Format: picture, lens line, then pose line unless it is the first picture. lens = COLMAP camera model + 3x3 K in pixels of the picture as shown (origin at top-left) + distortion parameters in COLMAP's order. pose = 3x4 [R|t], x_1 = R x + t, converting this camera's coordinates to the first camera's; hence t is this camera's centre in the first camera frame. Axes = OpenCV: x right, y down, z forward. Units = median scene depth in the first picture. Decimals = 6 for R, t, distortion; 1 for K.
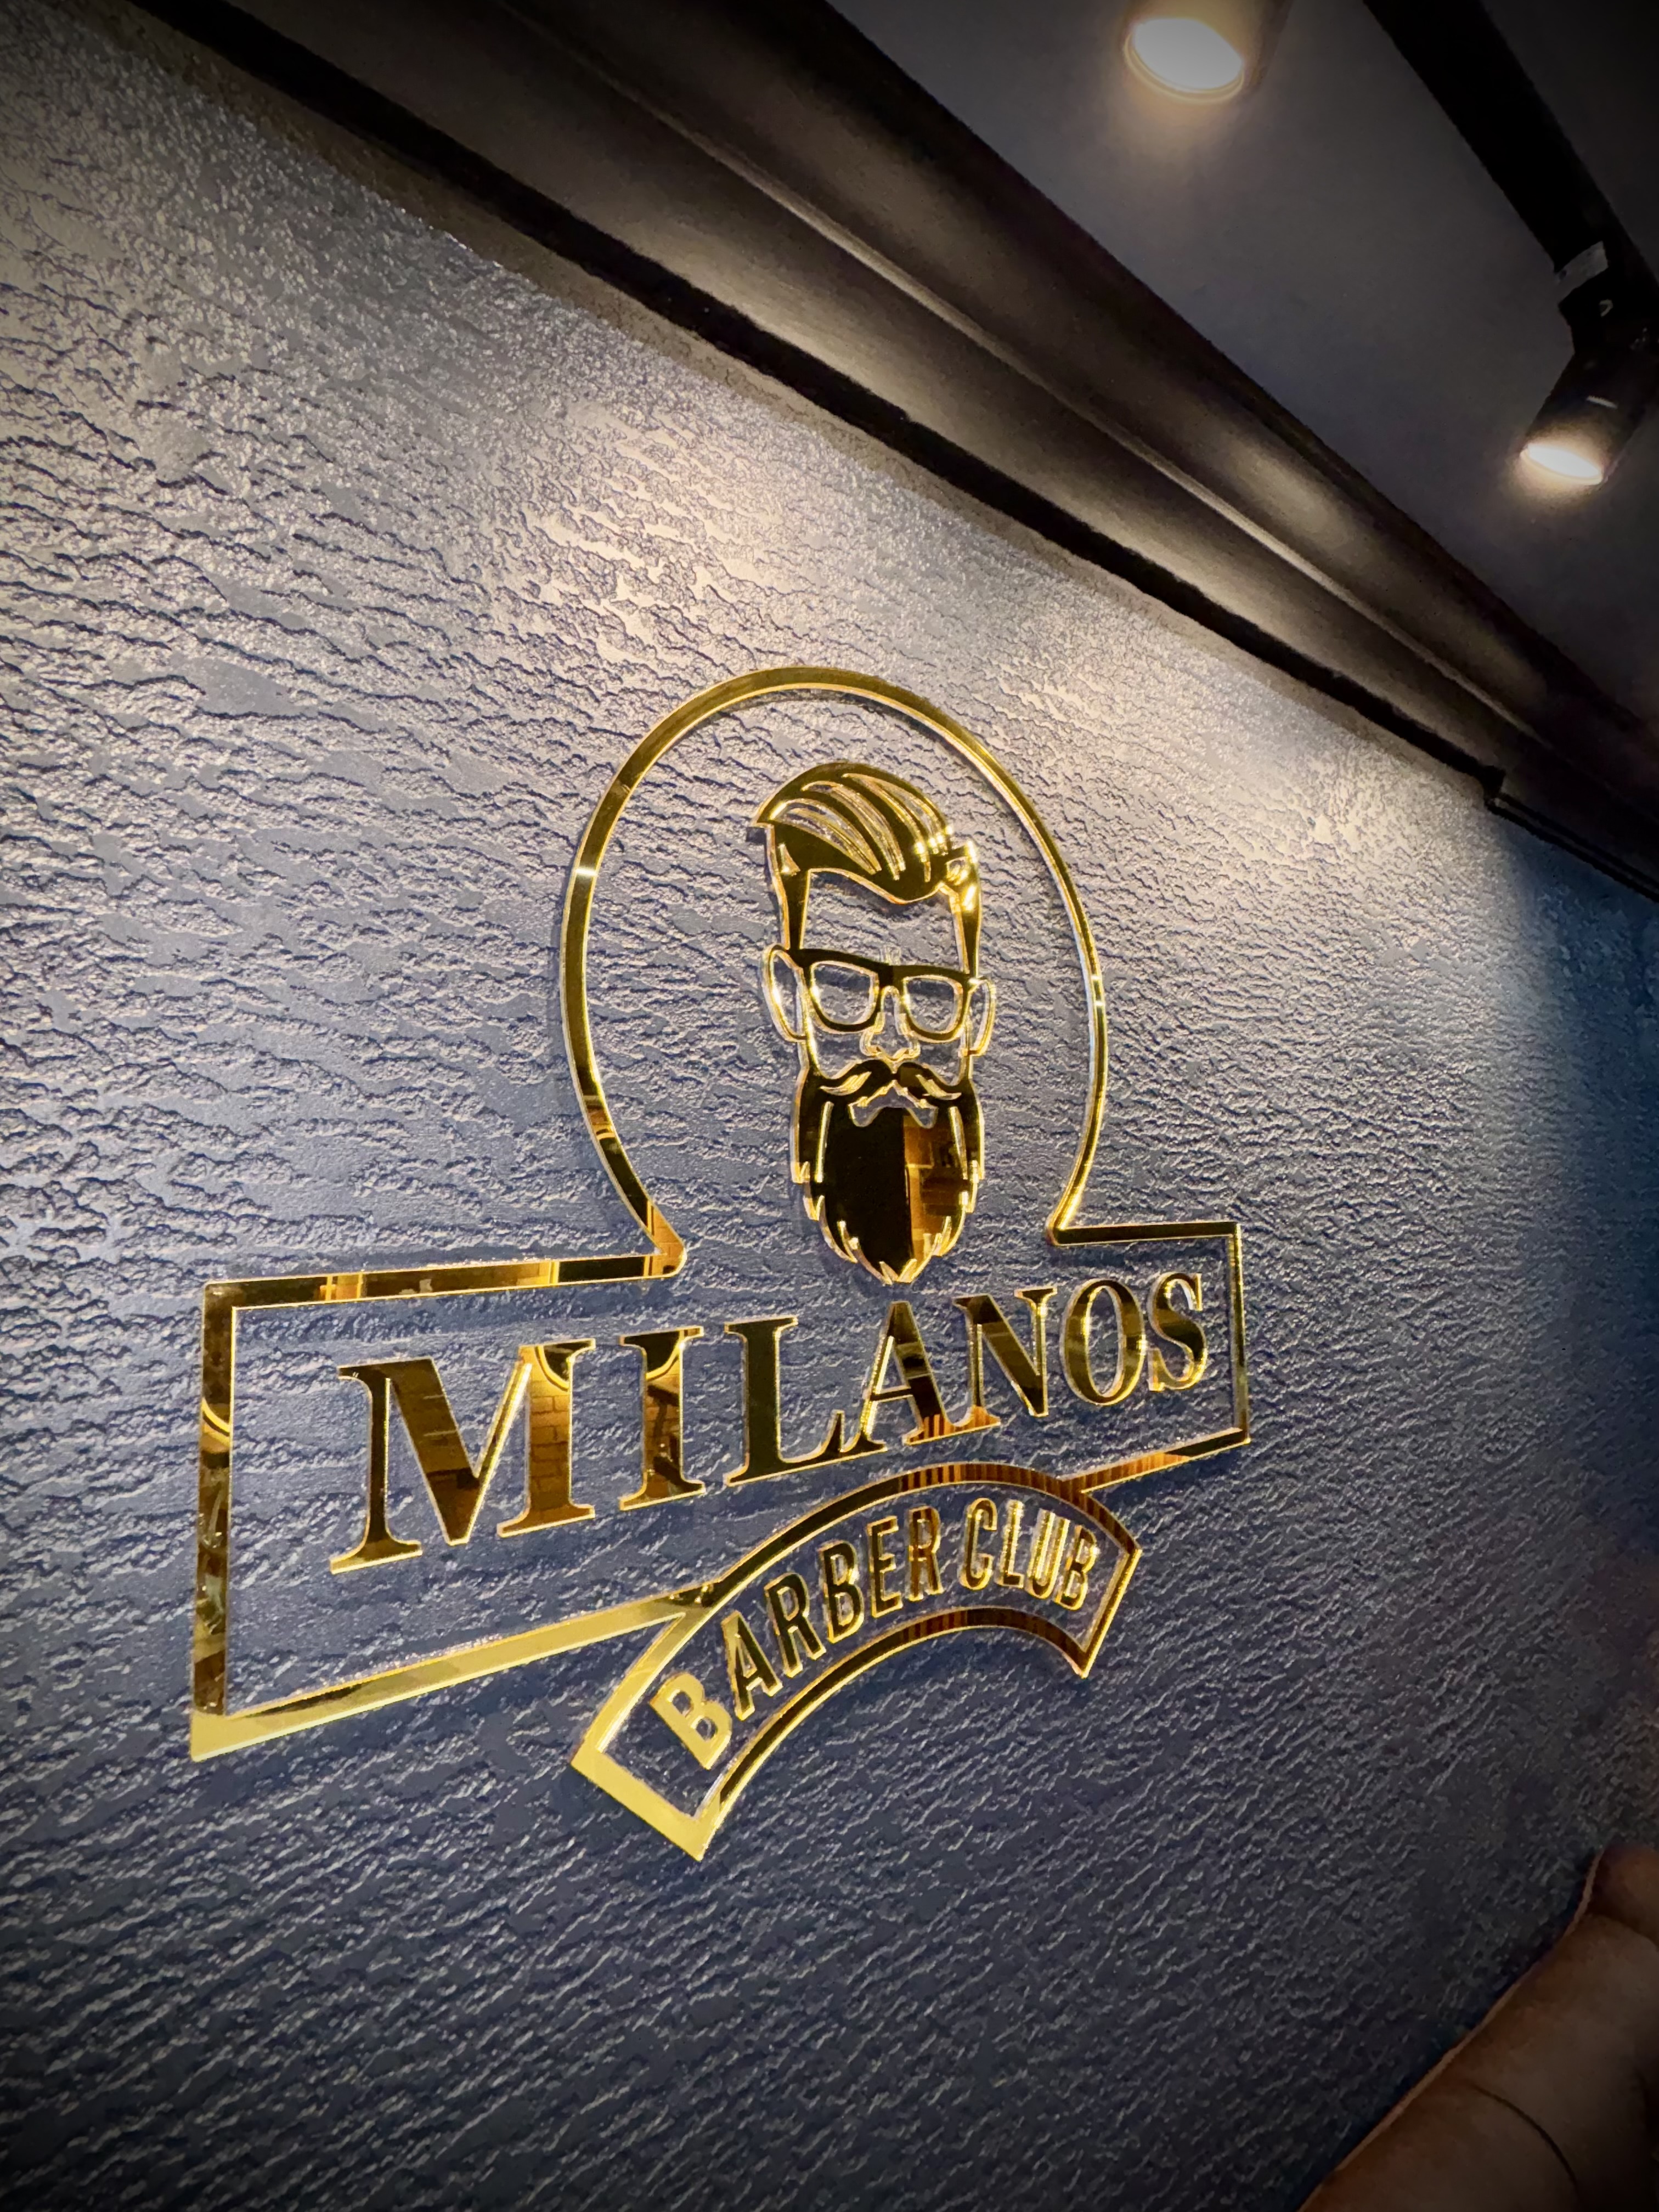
lens RADIAL K [[1001.5, 0, 829.5], [0, 1001.5, 1106.0], [0, 0, 1]] dist [0.001849, 0.000511]
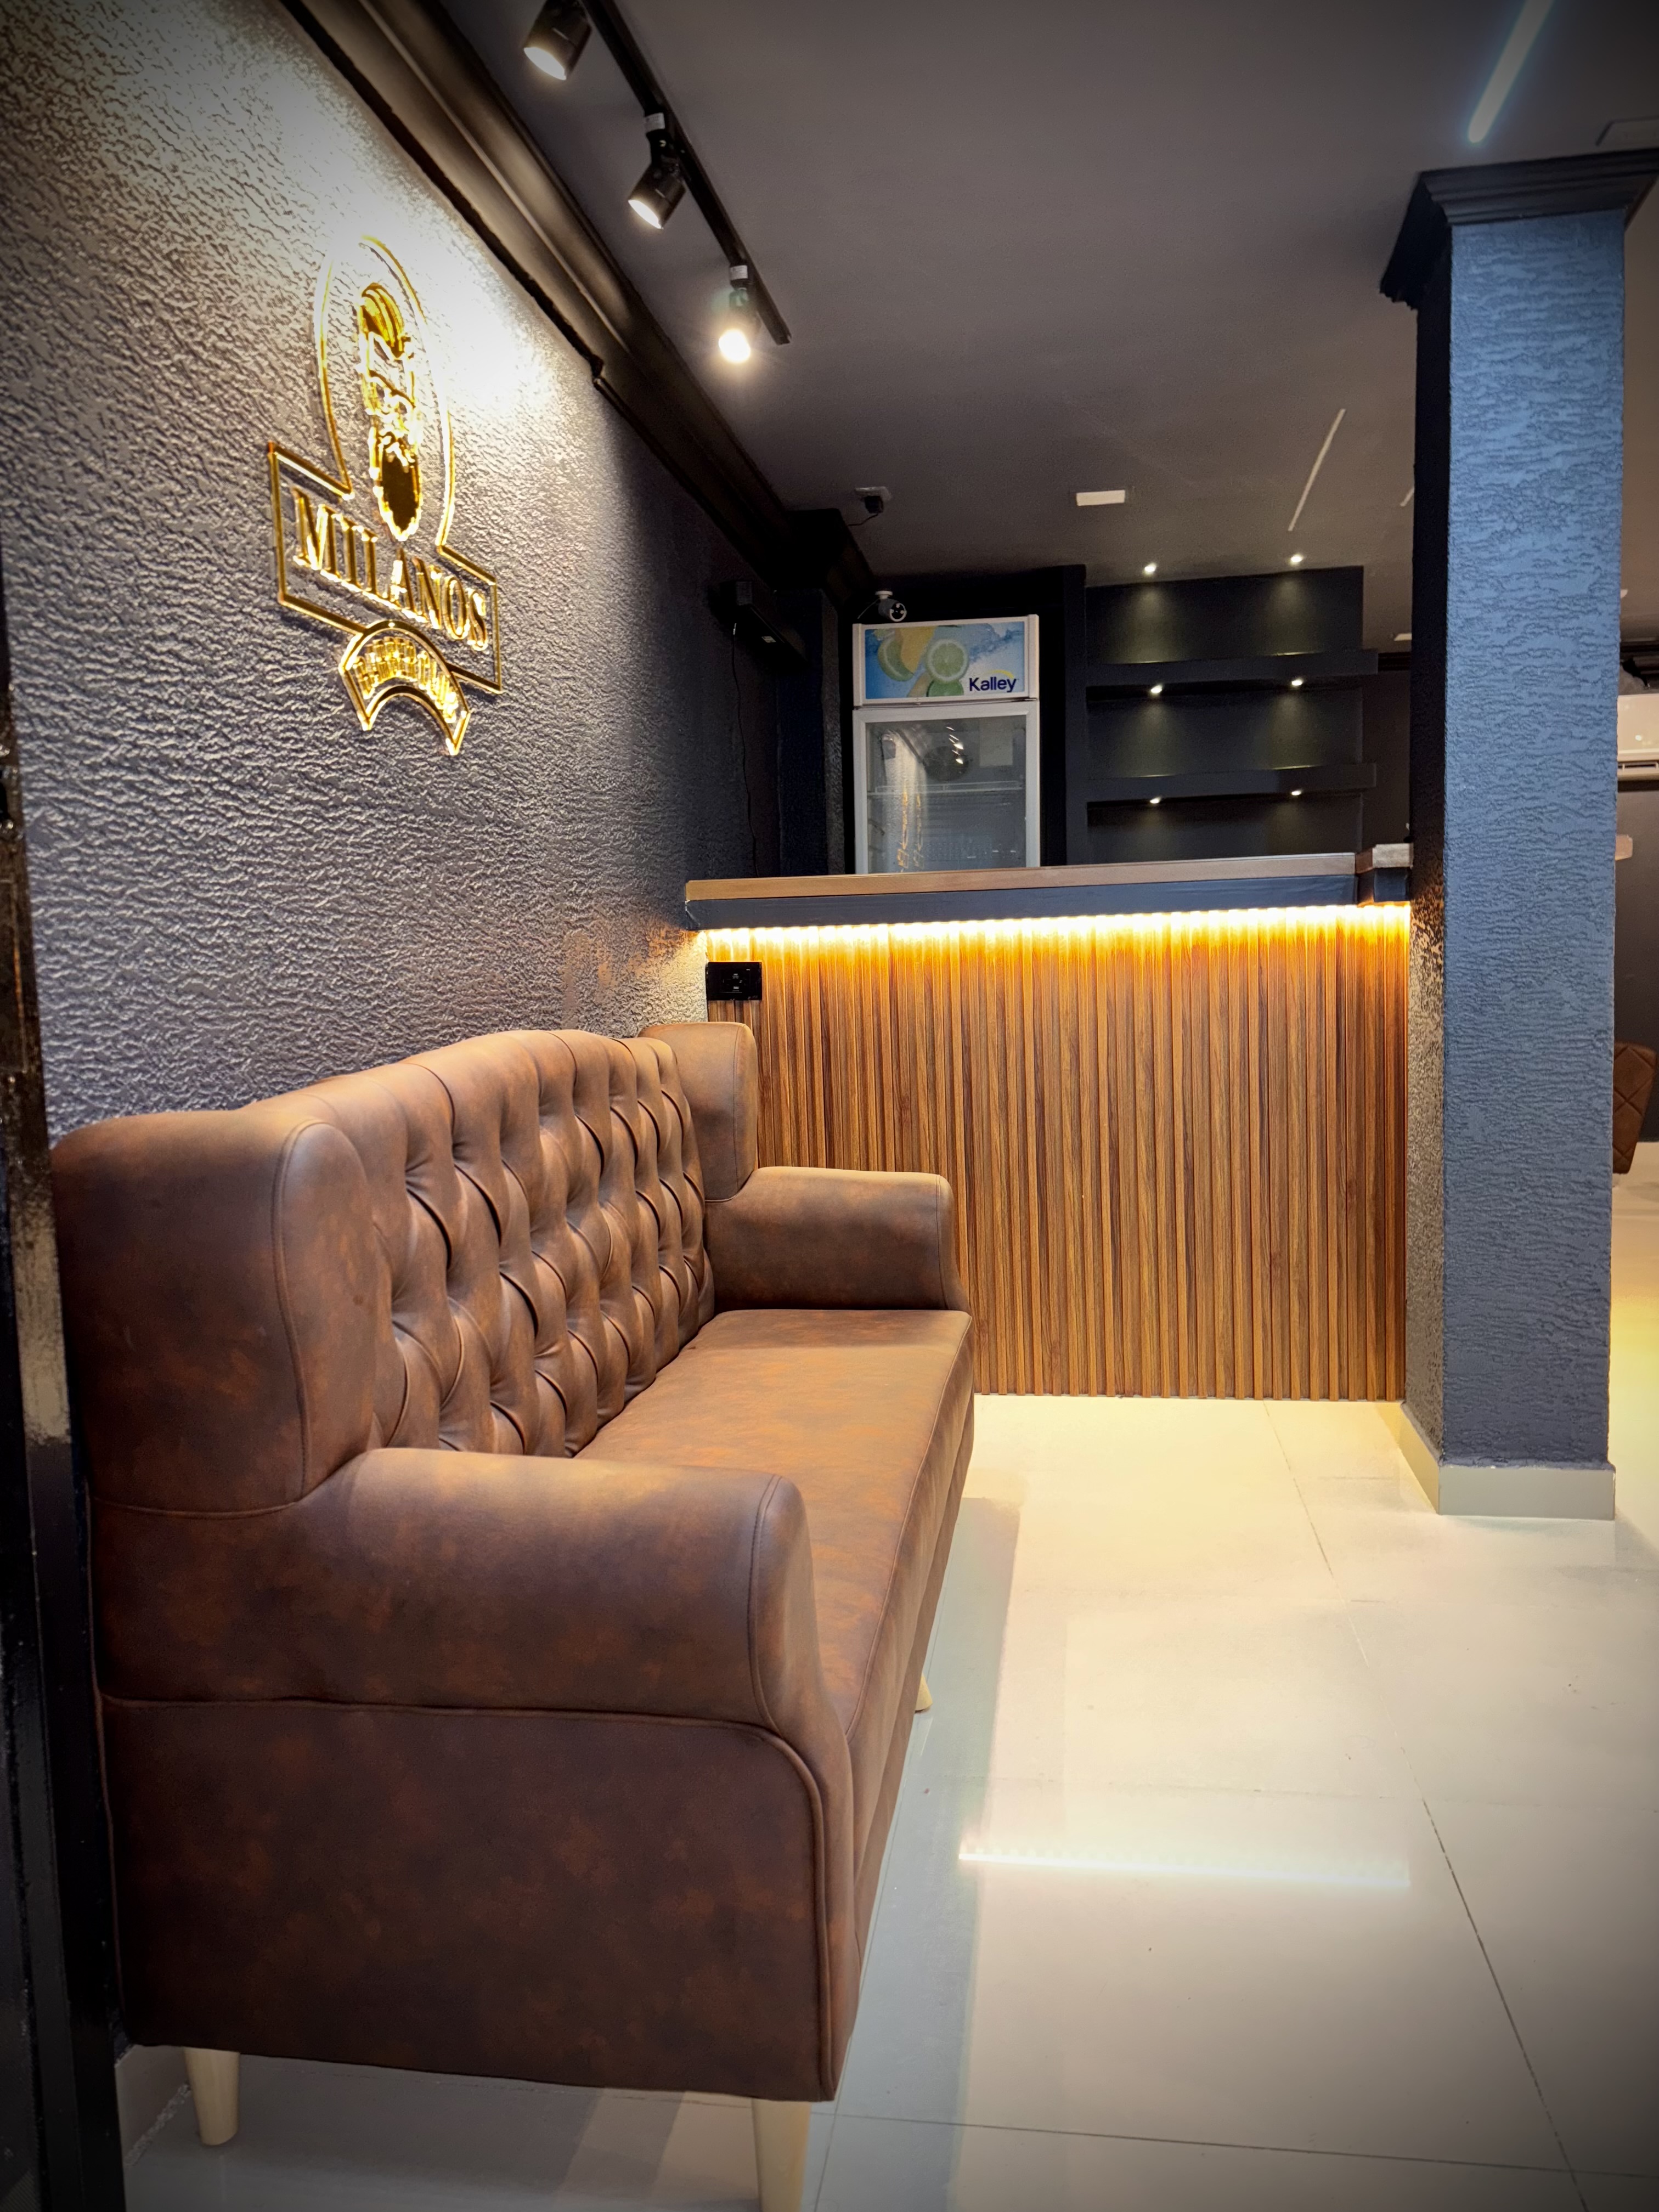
lens RADIAL K [[1658.7, 0, 829.5], [0, 1658.7, 1106.0], [0, 0, 1]] dist [0.005506, 0.003424]
pose [[0.714937, -0.060977, 0.696525, -1.505118], [-0.058033, 0.987577, 0.146024, 0.655162], [-0.696777, -0.144820, 0.702517, -1.953810]]
